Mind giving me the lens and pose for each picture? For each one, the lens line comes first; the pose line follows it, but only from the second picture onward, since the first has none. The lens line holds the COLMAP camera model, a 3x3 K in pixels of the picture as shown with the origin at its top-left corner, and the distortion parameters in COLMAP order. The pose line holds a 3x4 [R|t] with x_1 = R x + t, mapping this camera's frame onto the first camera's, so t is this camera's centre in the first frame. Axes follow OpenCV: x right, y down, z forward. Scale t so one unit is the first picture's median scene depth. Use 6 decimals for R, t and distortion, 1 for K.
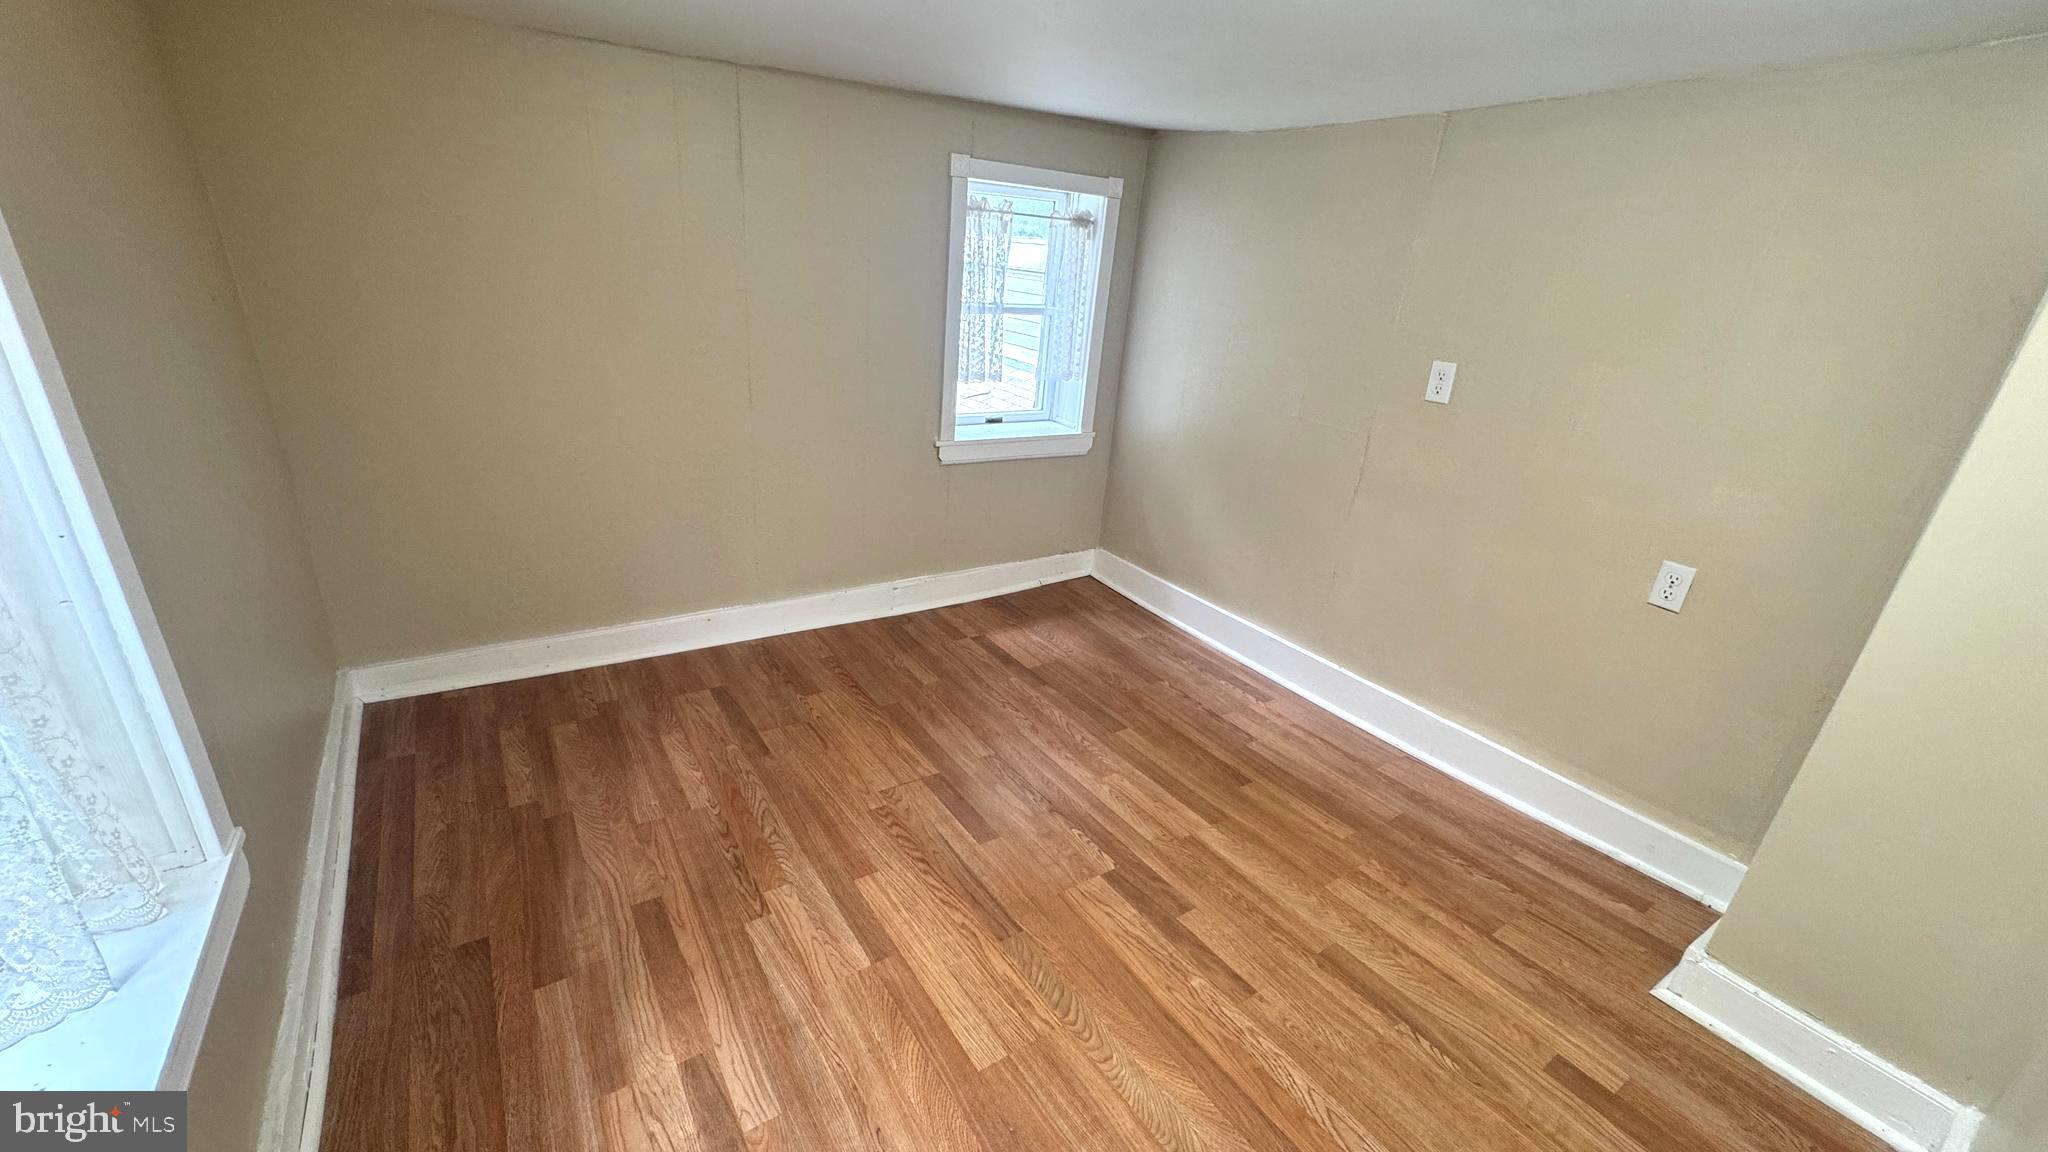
lens RADIAL K [[818.3, 0, 1022.9], [0, 818.3, 574.9], [0, 0, 1]] dist [-0.001622, 0.000220]
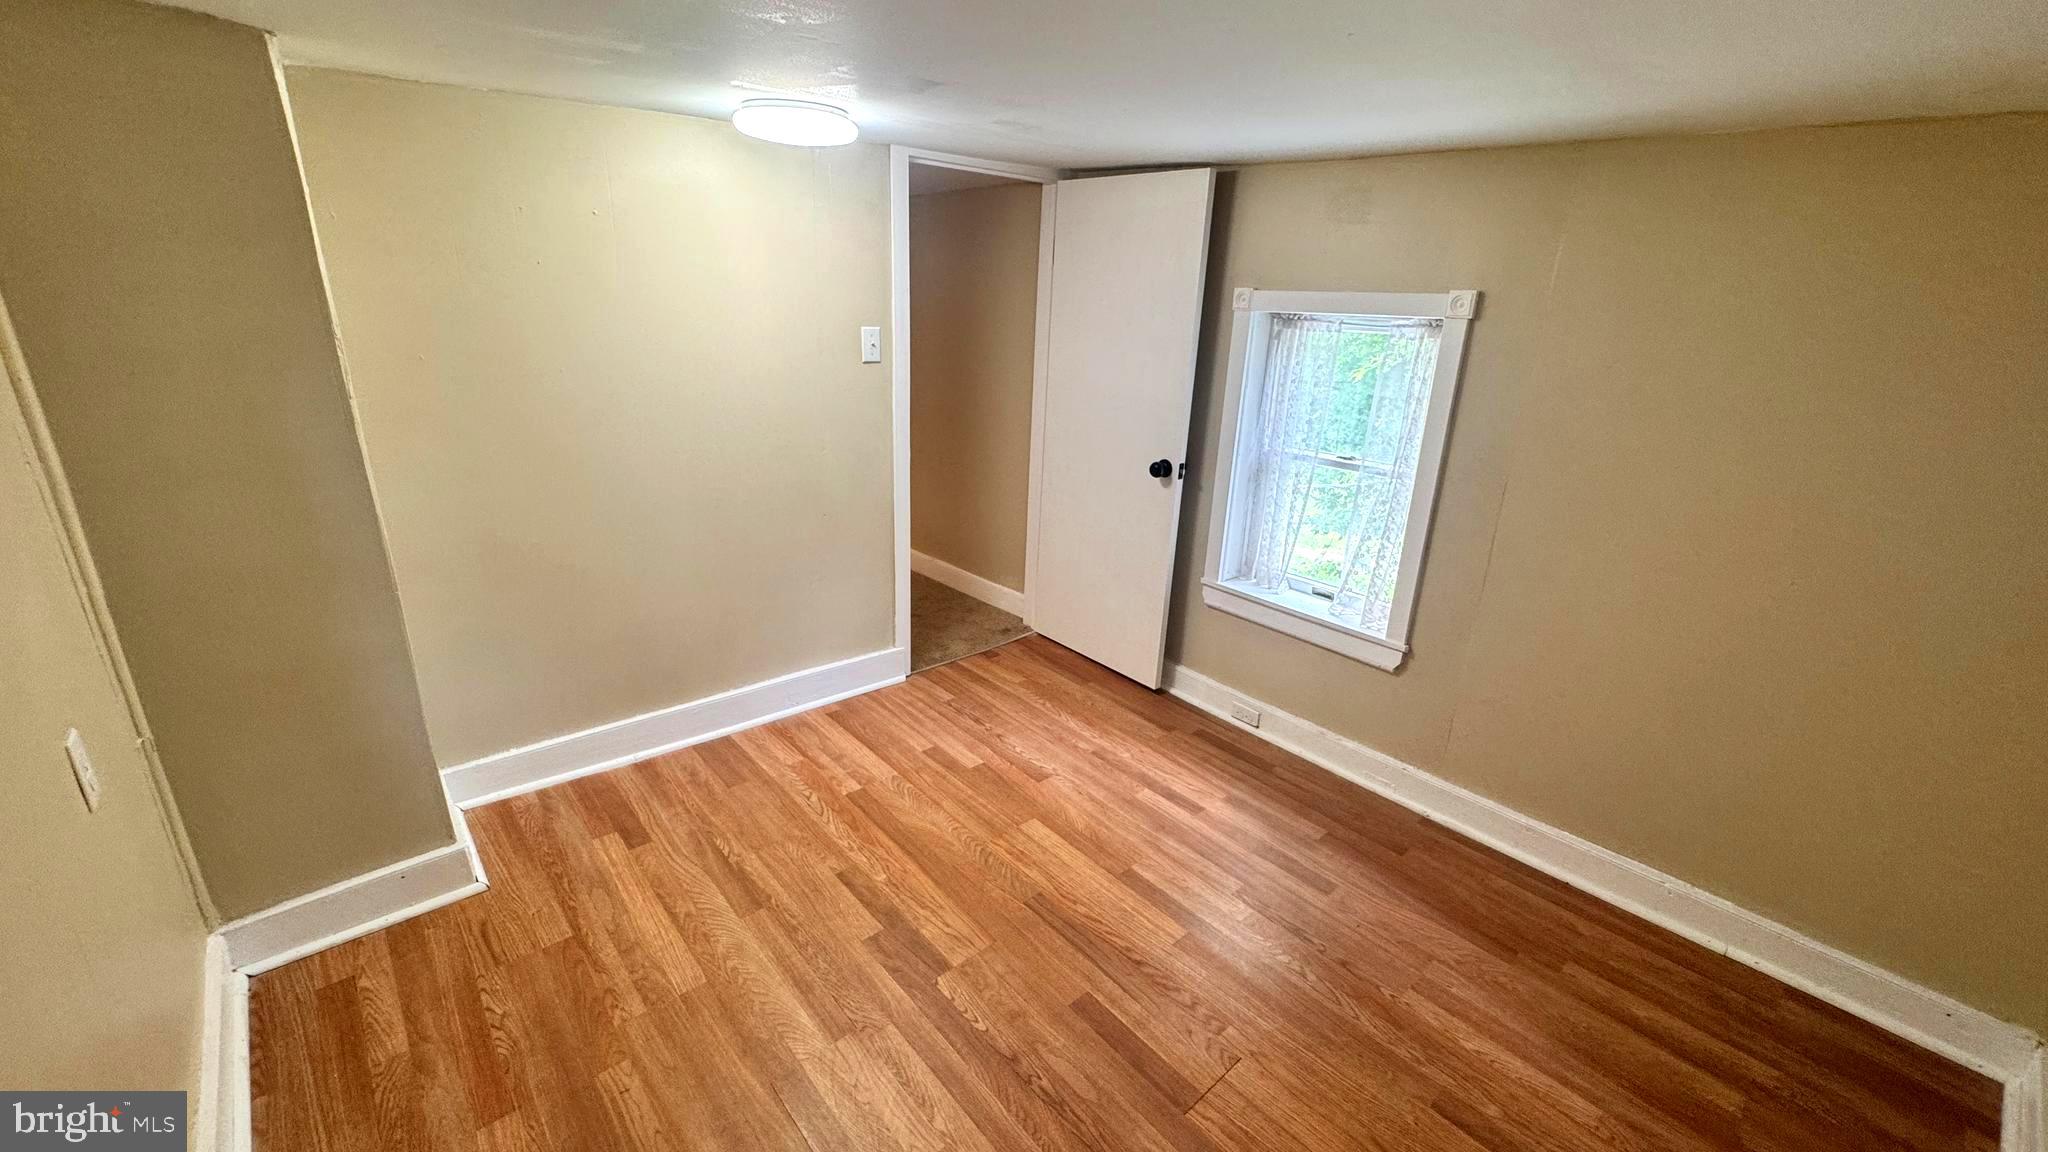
lens RADIAL K [[818.3, 0, 1022.9], [0, 818.3, 574.9], [0, 0, 1]] dist [-0.001622, 0.000220]
pose [[-0.984948, -0.057122, -0.163142, 0.211057], [-0.149717, 0.753632, 0.640019, -0.643537], [0.086390, 0.654810, -0.750840, 1.524691]]
